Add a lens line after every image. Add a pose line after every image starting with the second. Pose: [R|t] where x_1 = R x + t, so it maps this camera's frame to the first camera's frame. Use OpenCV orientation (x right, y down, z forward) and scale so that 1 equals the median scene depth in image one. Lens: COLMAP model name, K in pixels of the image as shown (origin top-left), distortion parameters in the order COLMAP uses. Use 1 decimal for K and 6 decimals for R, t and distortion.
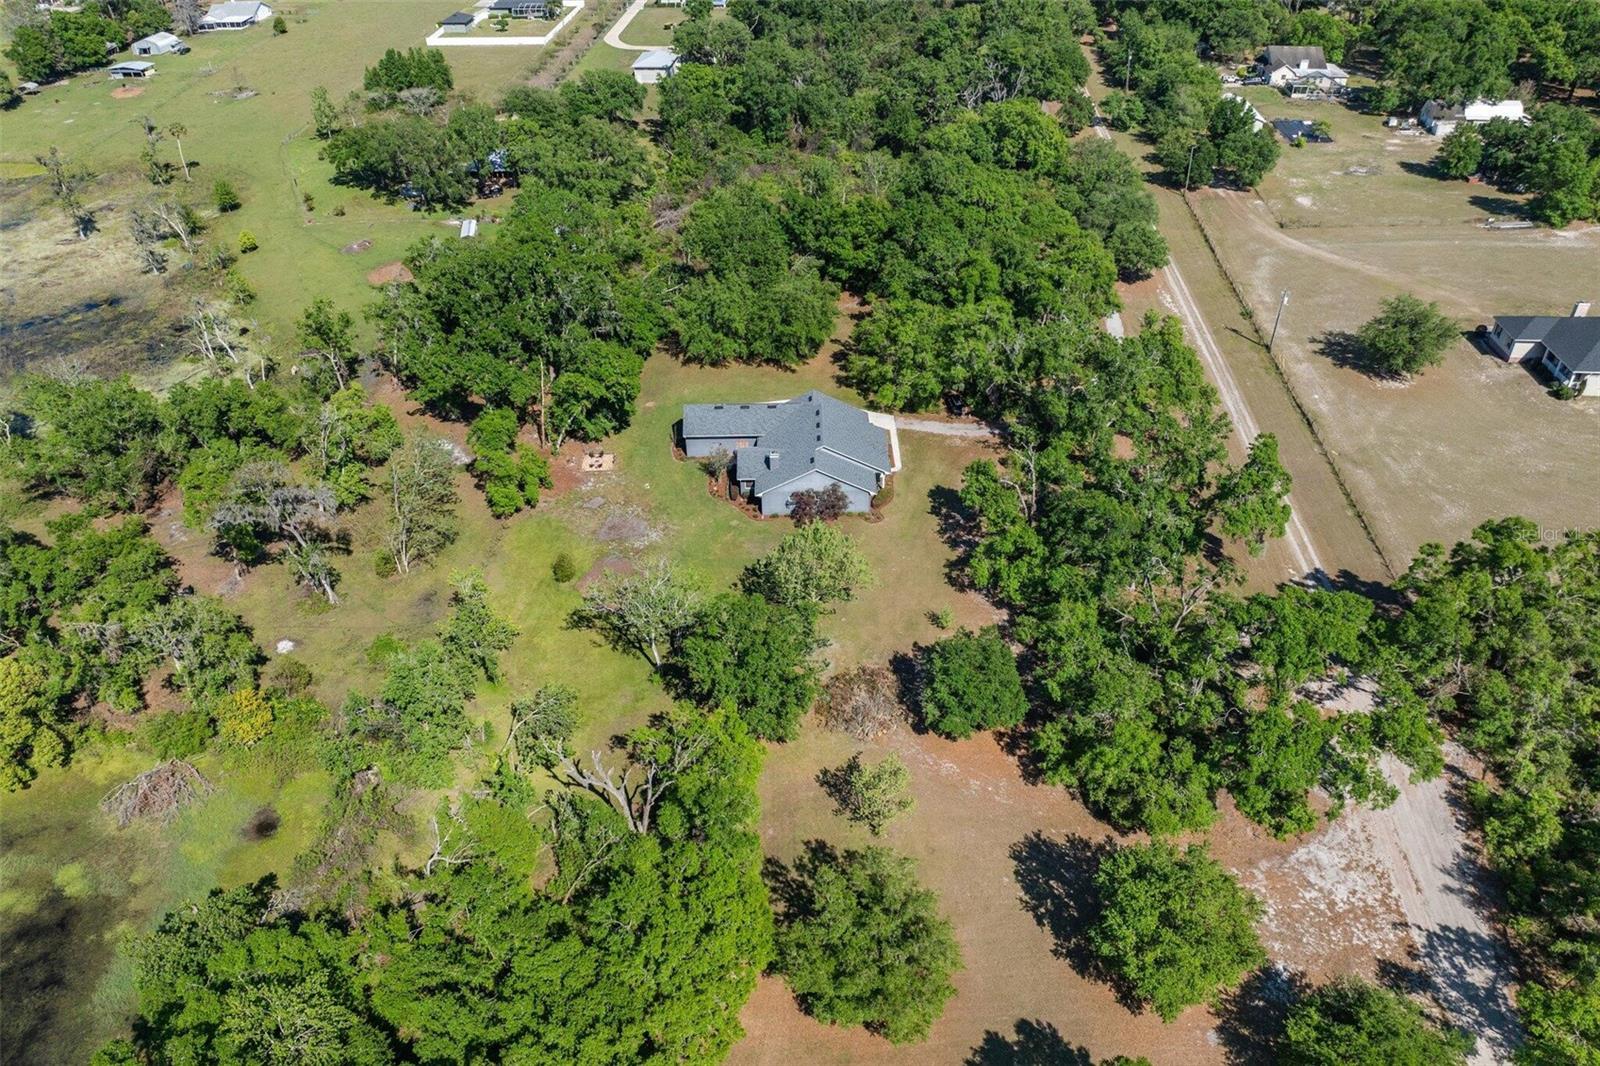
lens RADIAL K [[1130.9, 0, 796.6], [0, 1130.9, 532.7], [0, 0, 1]] dist [-0.039861, 0.014846]
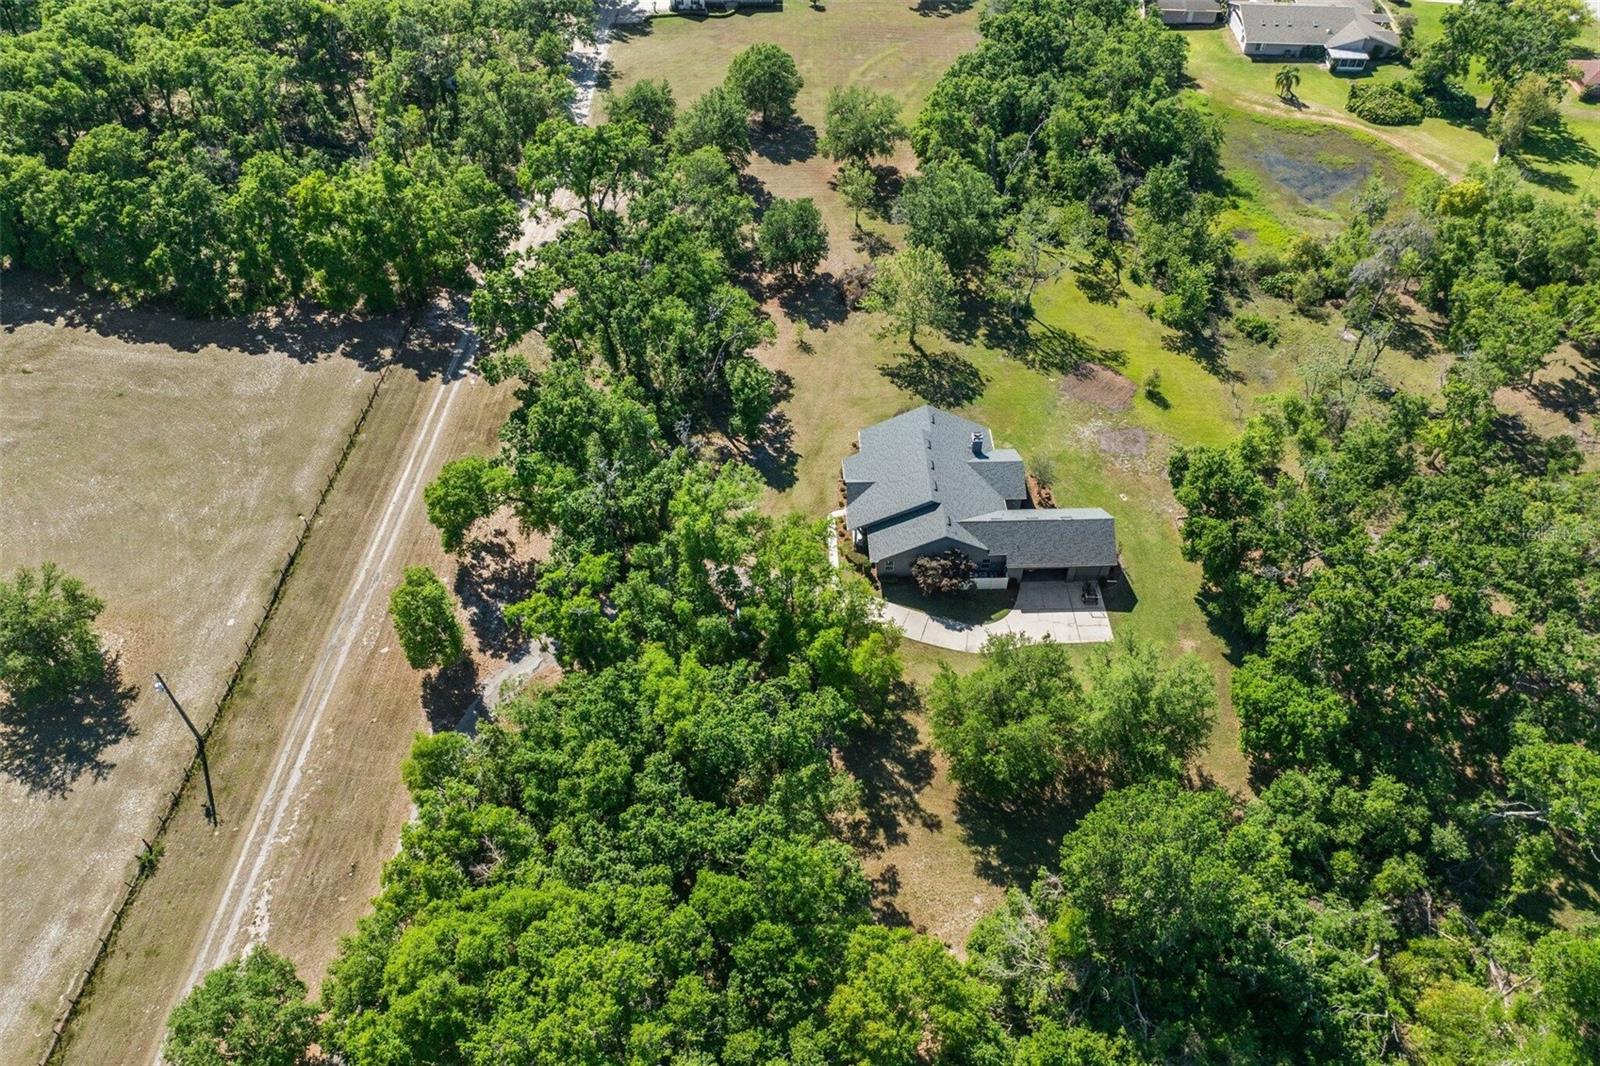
lens RADIAL K [[1130.9, 0, 792.3], [0, 1130.9, 527.6], [0, 0, 1]] dist [-0.039861, 0.014846]
pose [[-0.999740, 0.022374, 0.004311, 0.139920], [0.007055, 0.124083, 0.992247, -1.076960], [0.021666, 0.992020, -0.124208, 1.354502]]
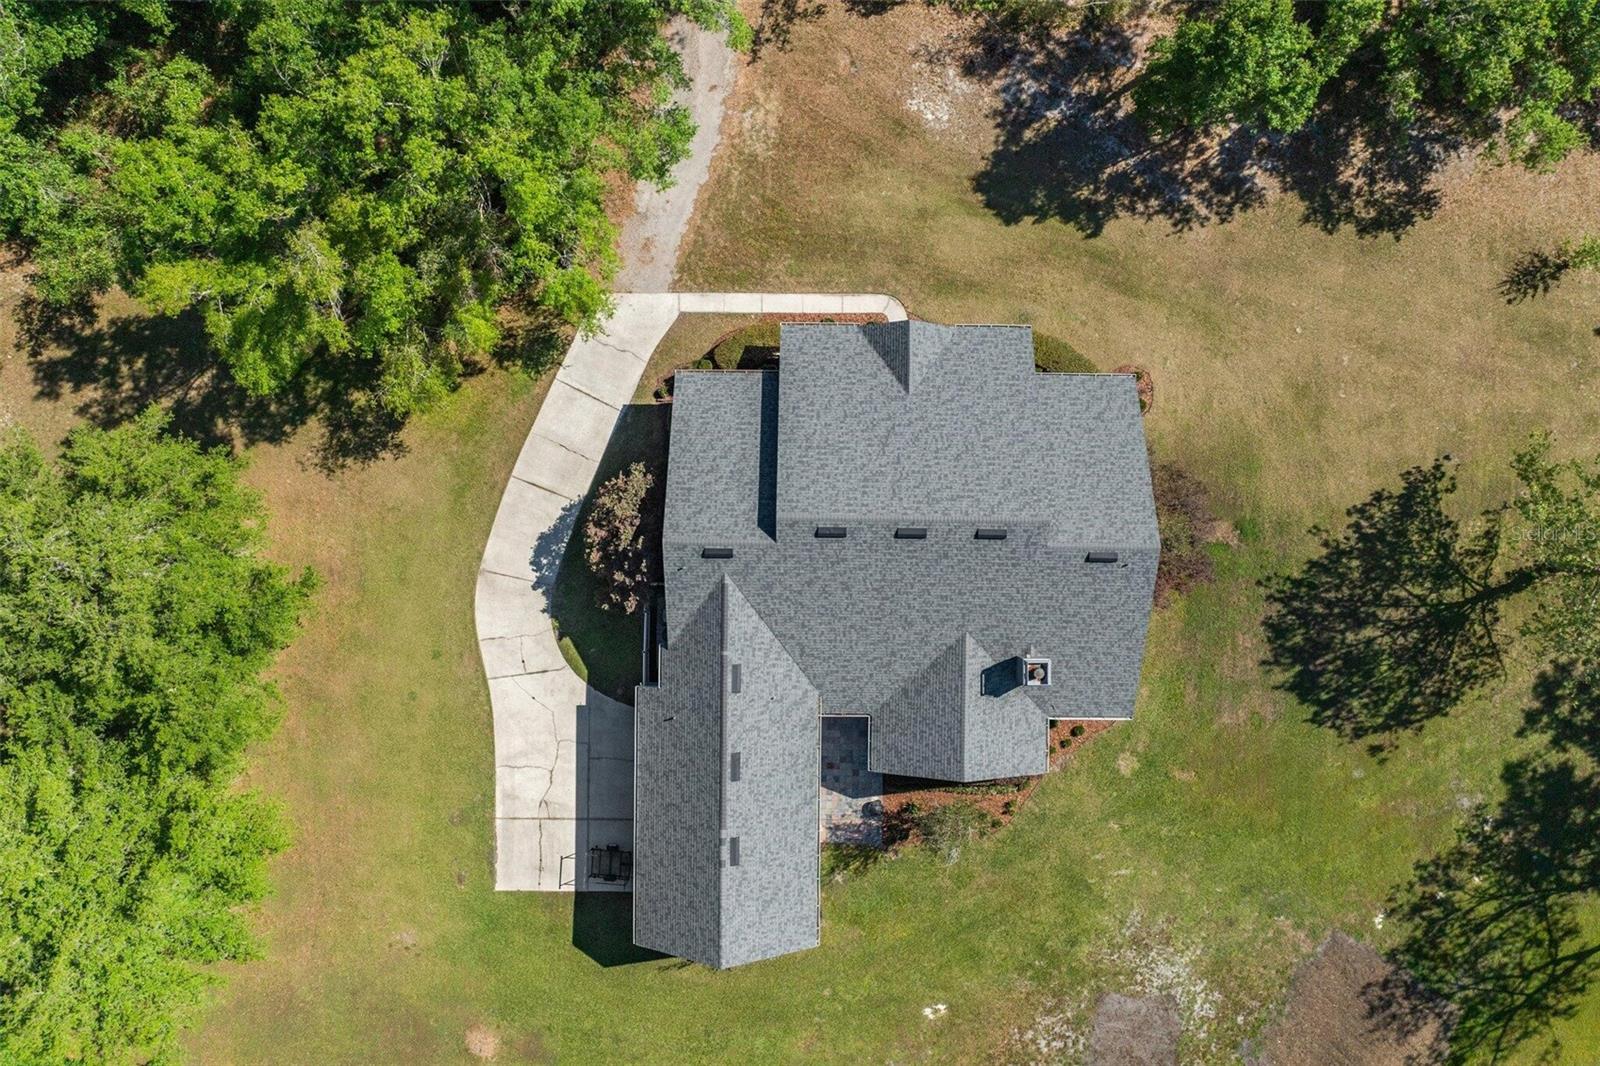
lens RADIAL K [[1130.9, 0, 832.5], [0, 1130.9, 528.4], [0, 0, 1]] dist [-0.039861, 0.014846]
pose [[0.017421, -0.999731, 0.015298, 0.017295], [0.570319, 0.022503, 0.821115, -0.430157], [-0.821238, -0.005580, 0.570558, 0.993091]]
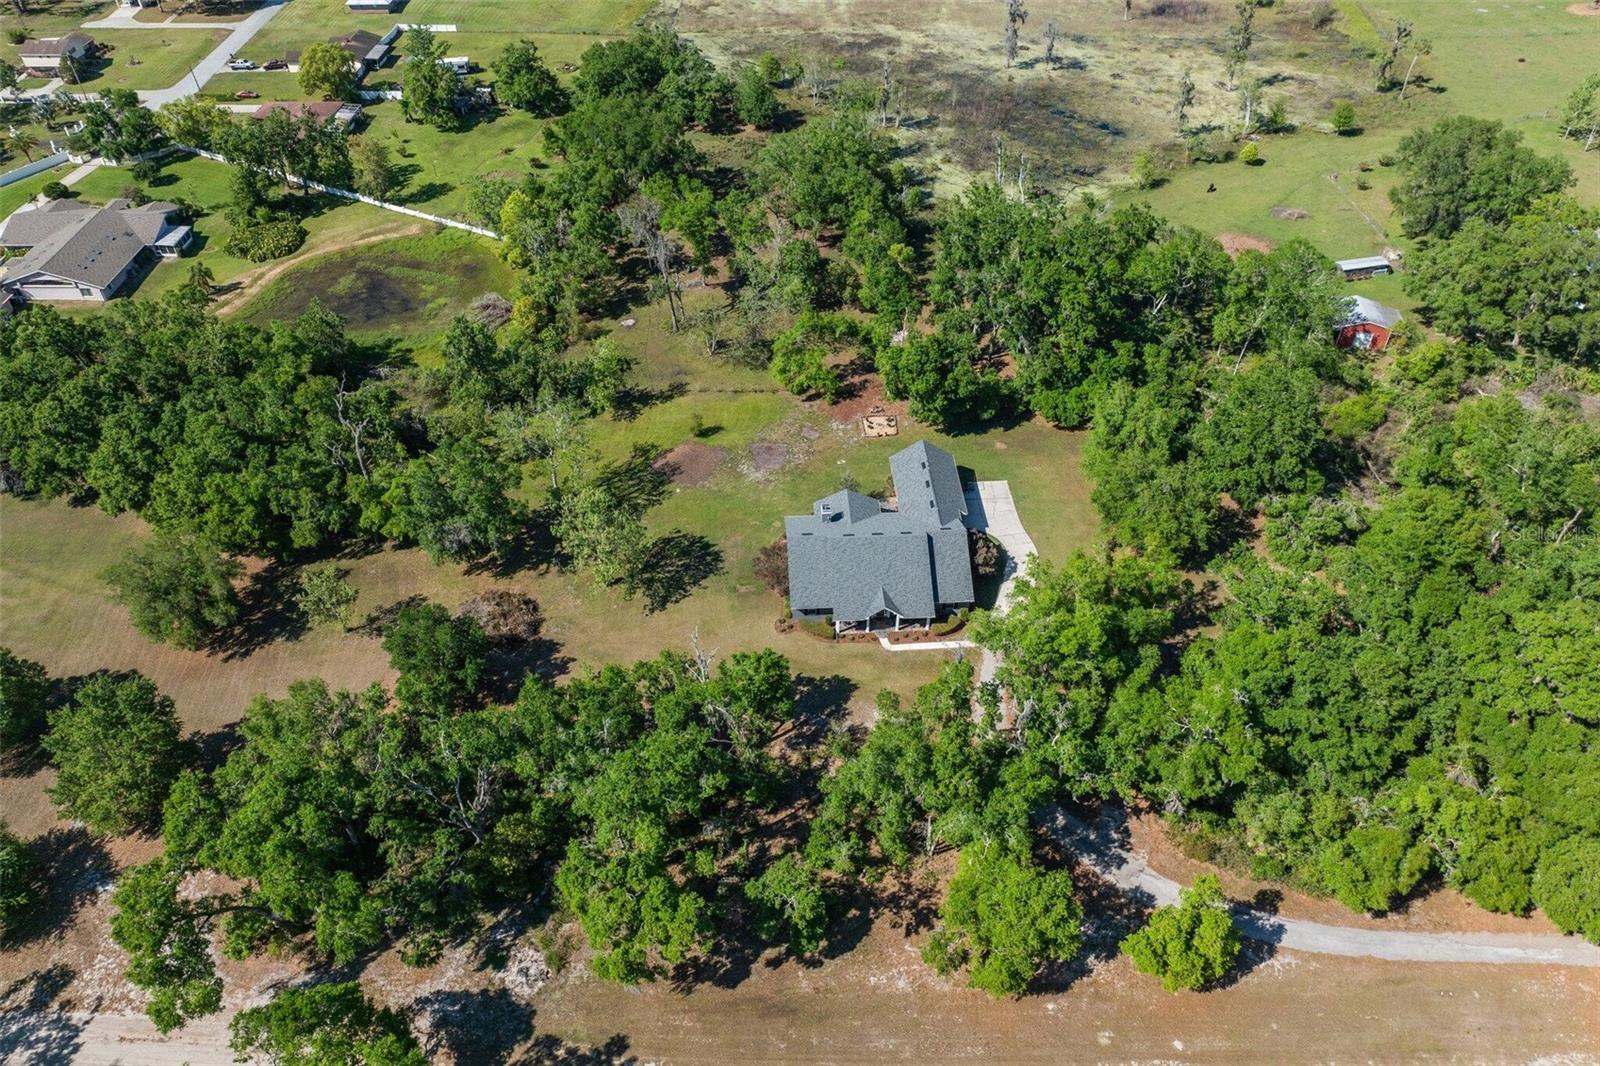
lens RADIAL K [[1130.9, 0, 806.3], [0, 1130.9, 532.8], [0, 0, 1]] dist [-0.039861, 0.014846]
pose [[0.055551, 0.679523, -0.731548, 0.768024], [-0.592580, 0.612125, 0.523594, -0.610802], [0.803594, 0.404415, 0.436676, 0.680645]]
